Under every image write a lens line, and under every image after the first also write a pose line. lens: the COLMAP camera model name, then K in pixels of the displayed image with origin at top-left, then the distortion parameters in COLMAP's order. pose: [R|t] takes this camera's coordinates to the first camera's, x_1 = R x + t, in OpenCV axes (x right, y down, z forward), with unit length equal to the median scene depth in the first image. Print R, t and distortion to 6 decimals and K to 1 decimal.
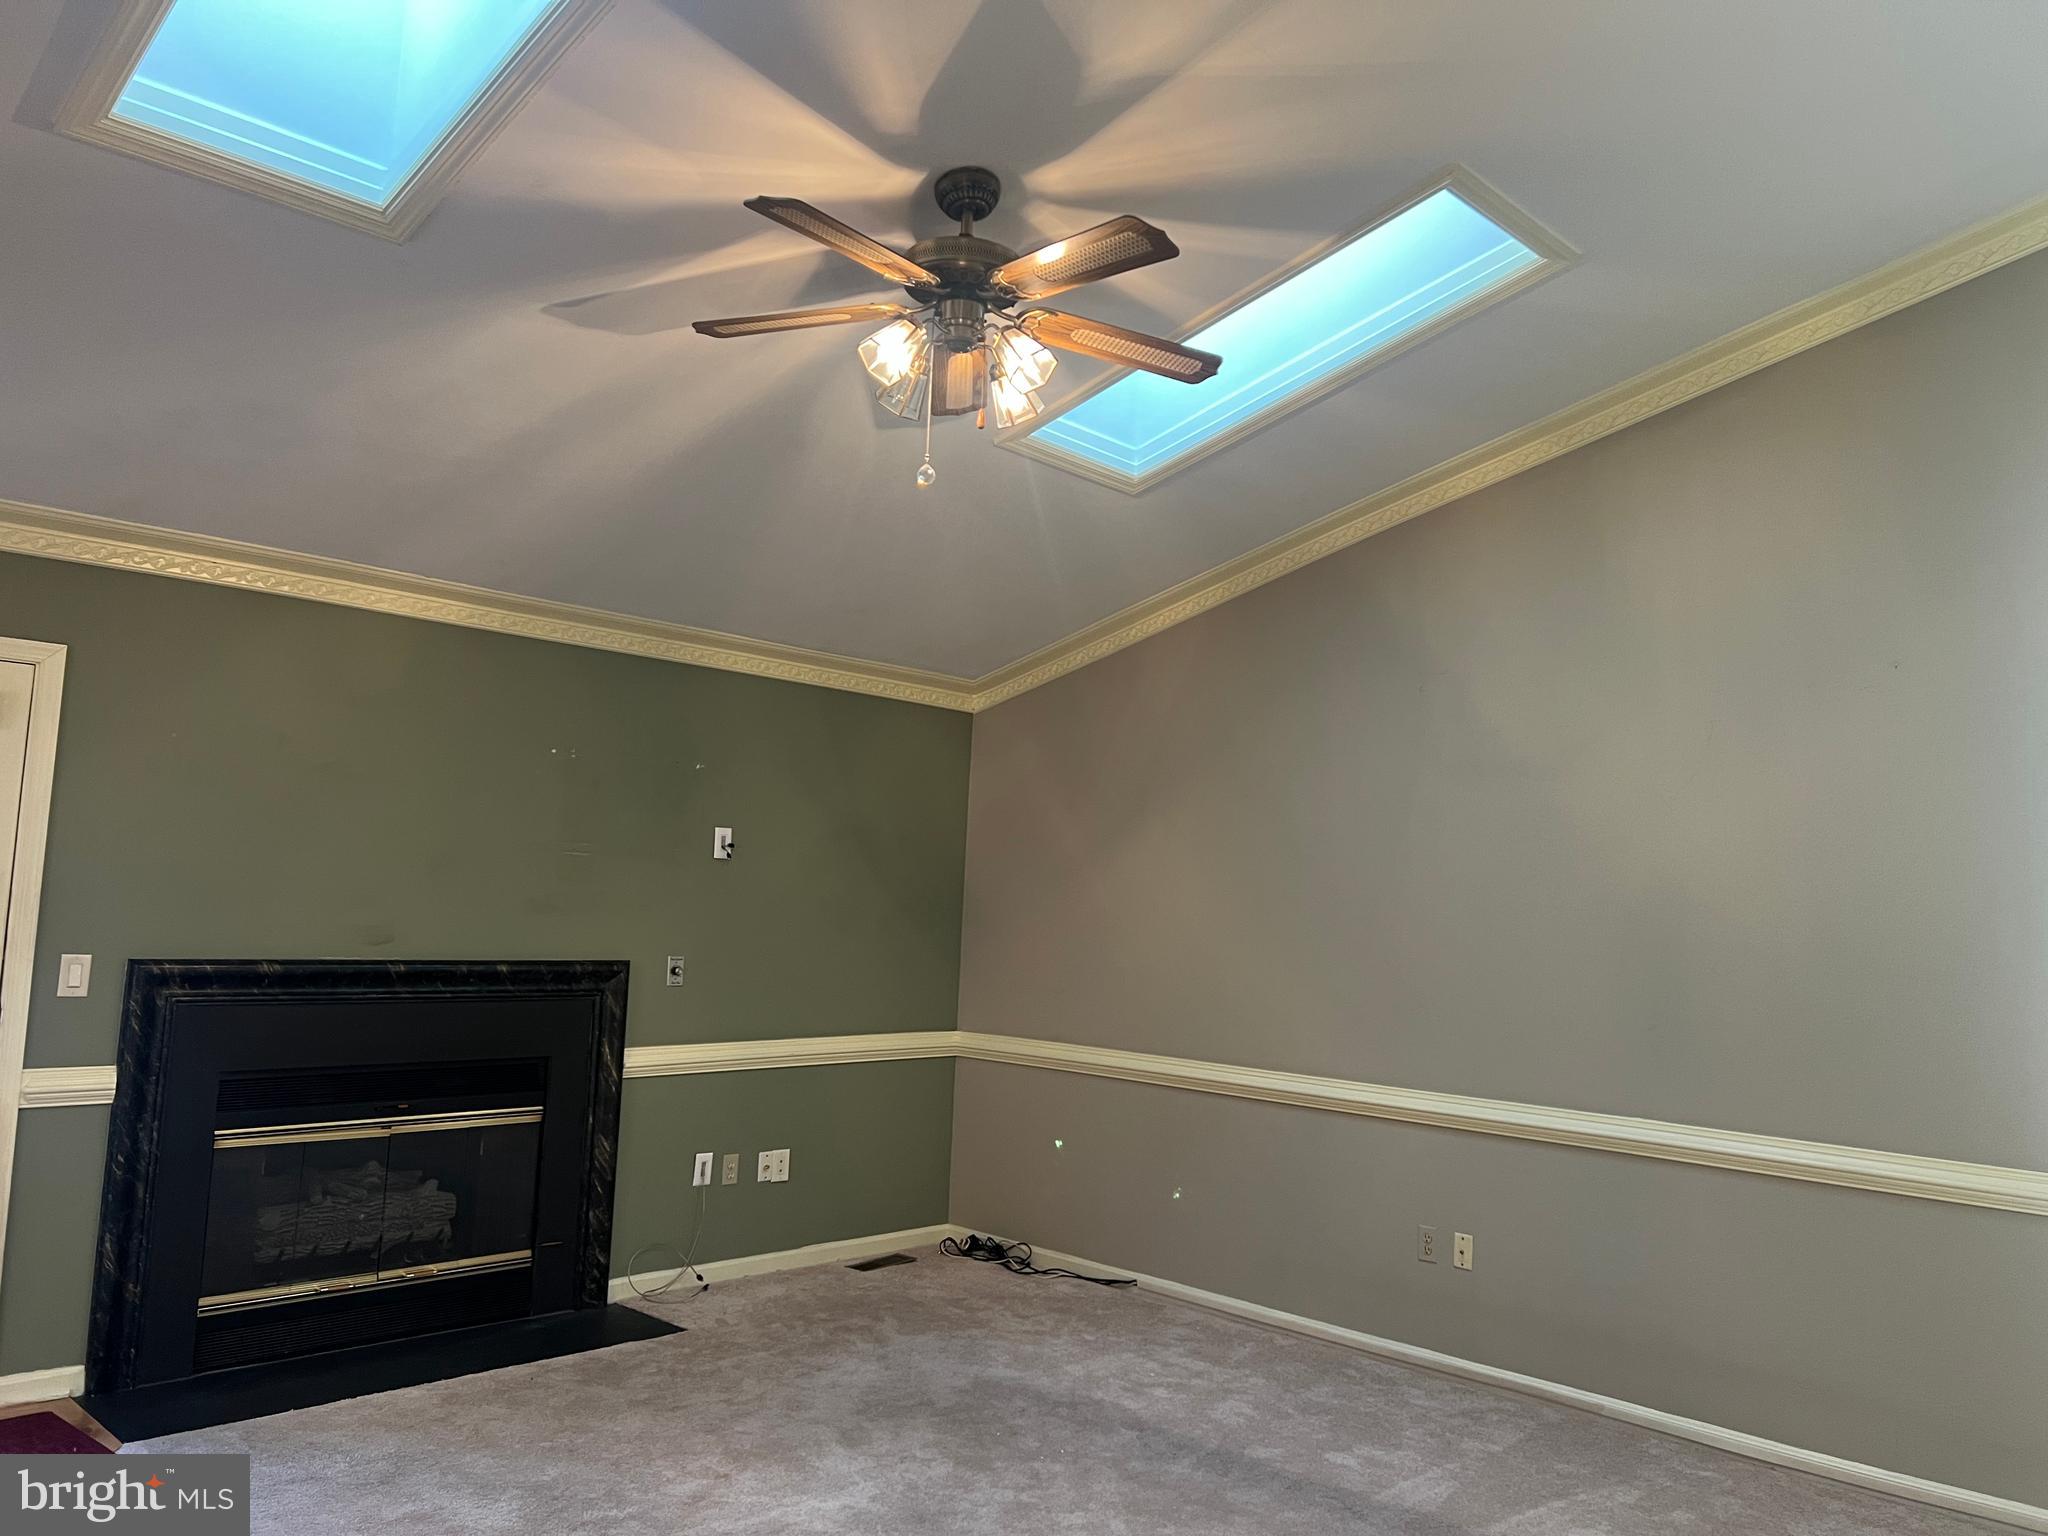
lens RADIAL K [[1538.1, 0, 1046.7], [0, 1538.1, 765.8], [0, 0, 1]] dist [0.062181, -0.076308]
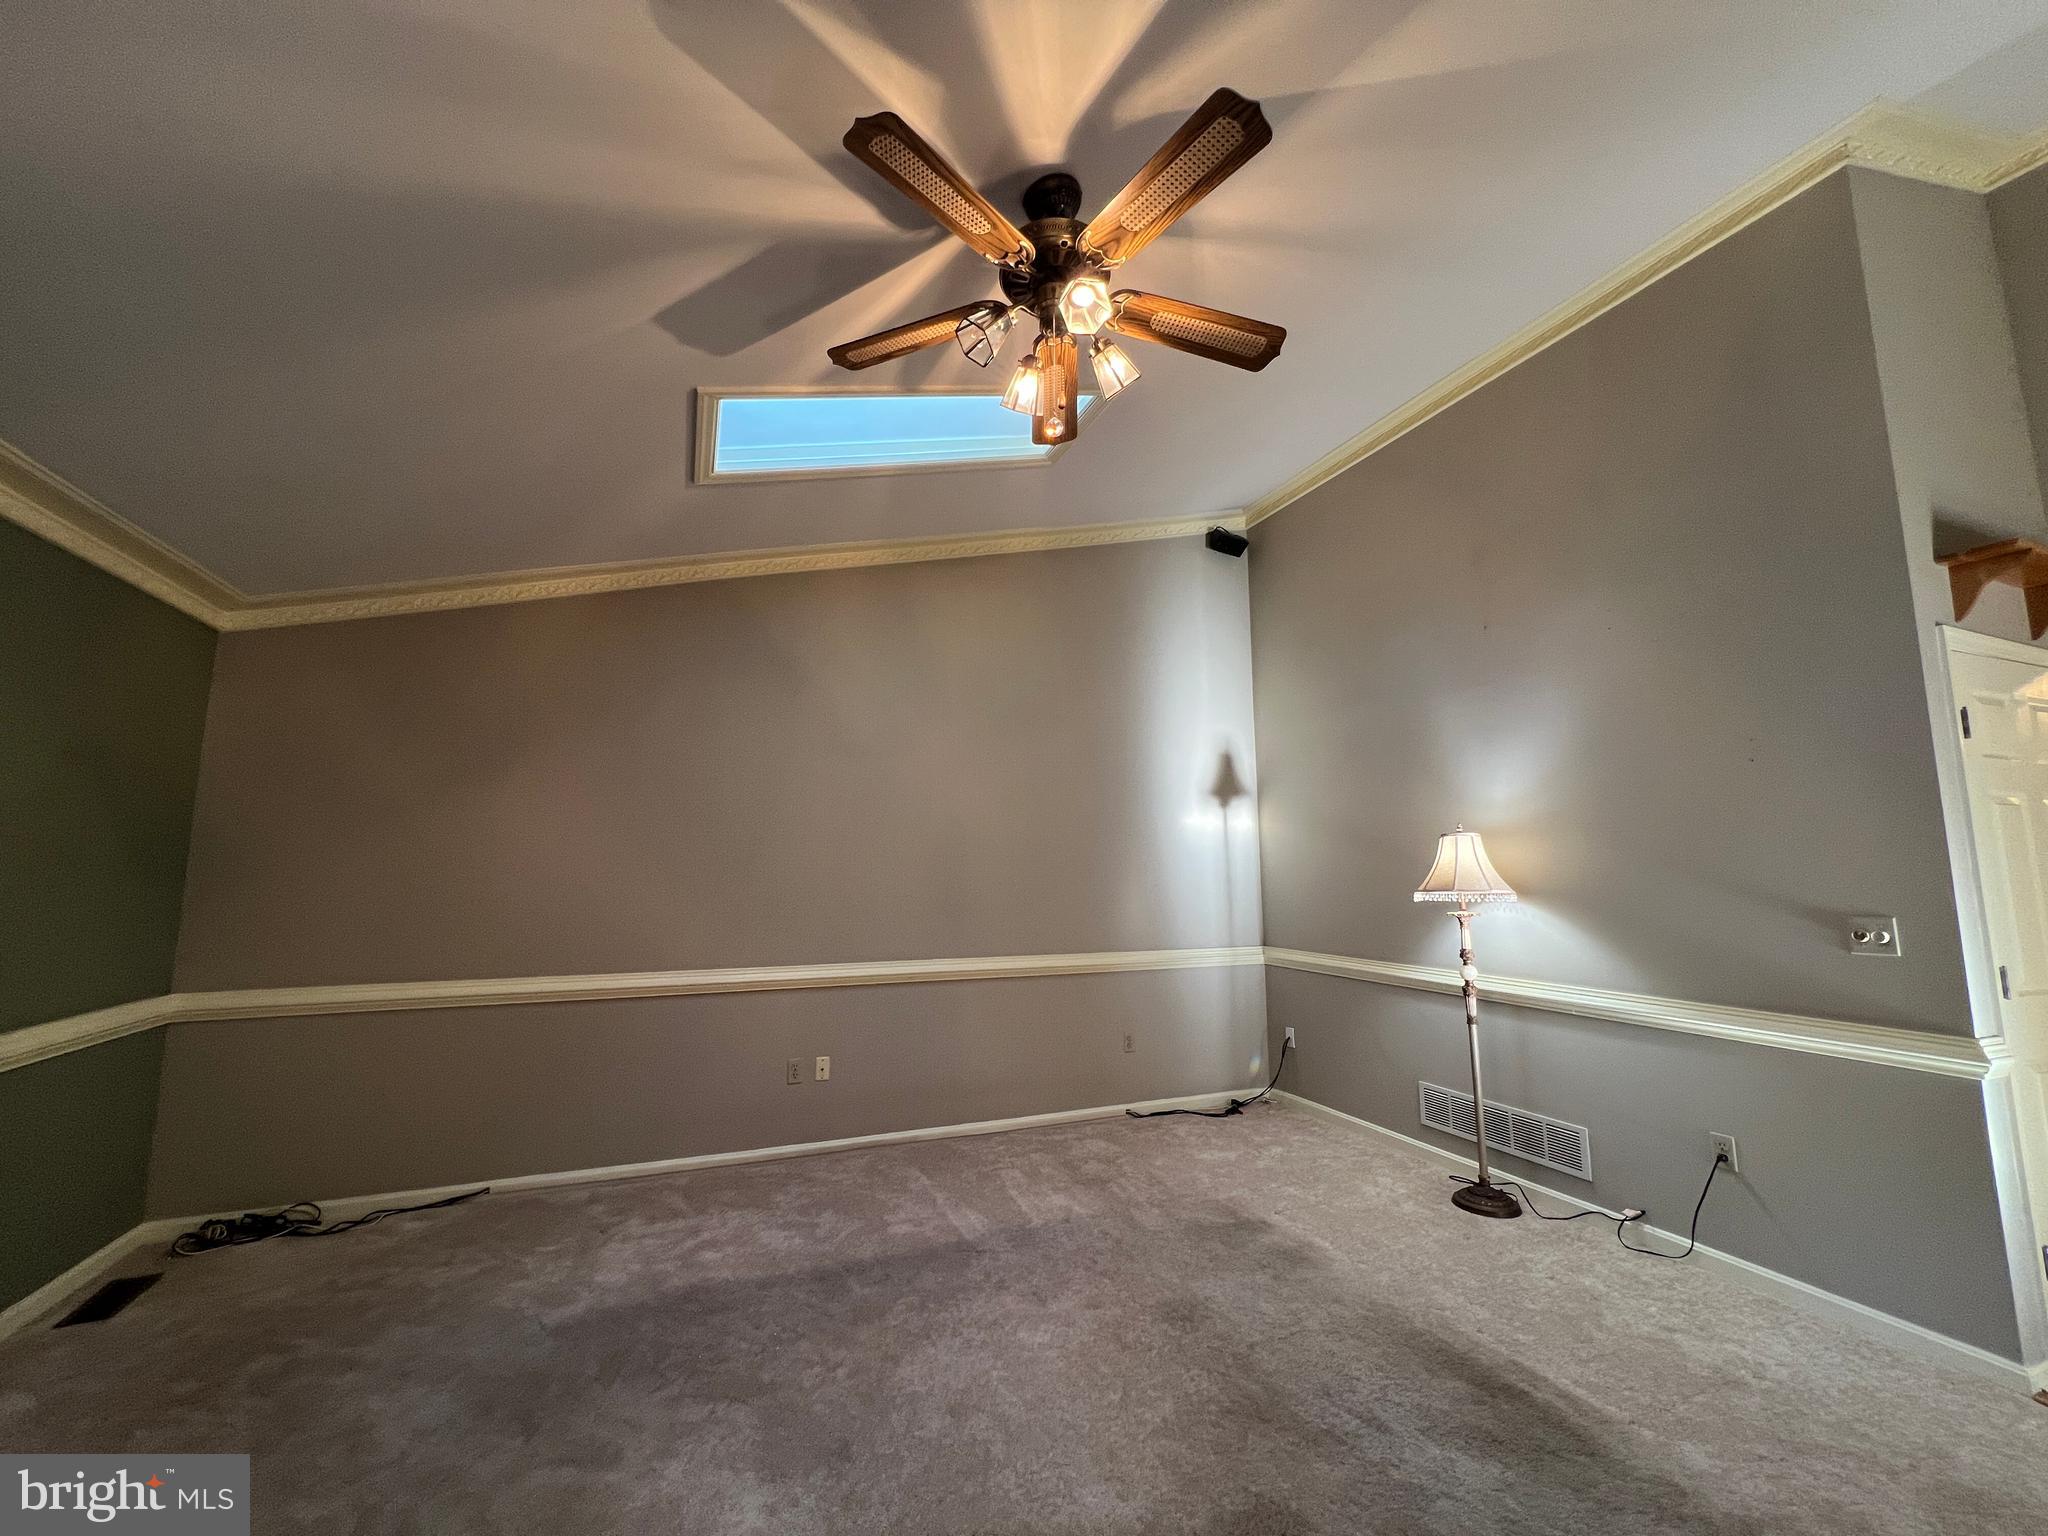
lens RADIAL K [[814.9, 0, 1021.7], [0, 814.9, 766.2], [0, 0, 1]] dist [-0.002673, -0.000131]
pose [[0.399955, 0.077376, 0.913263, -0.393860], [-0.066212, 0.996266, -0.055411, 0.054406], [-0.914140, -0.038307, 0.403585, 0.522259]]
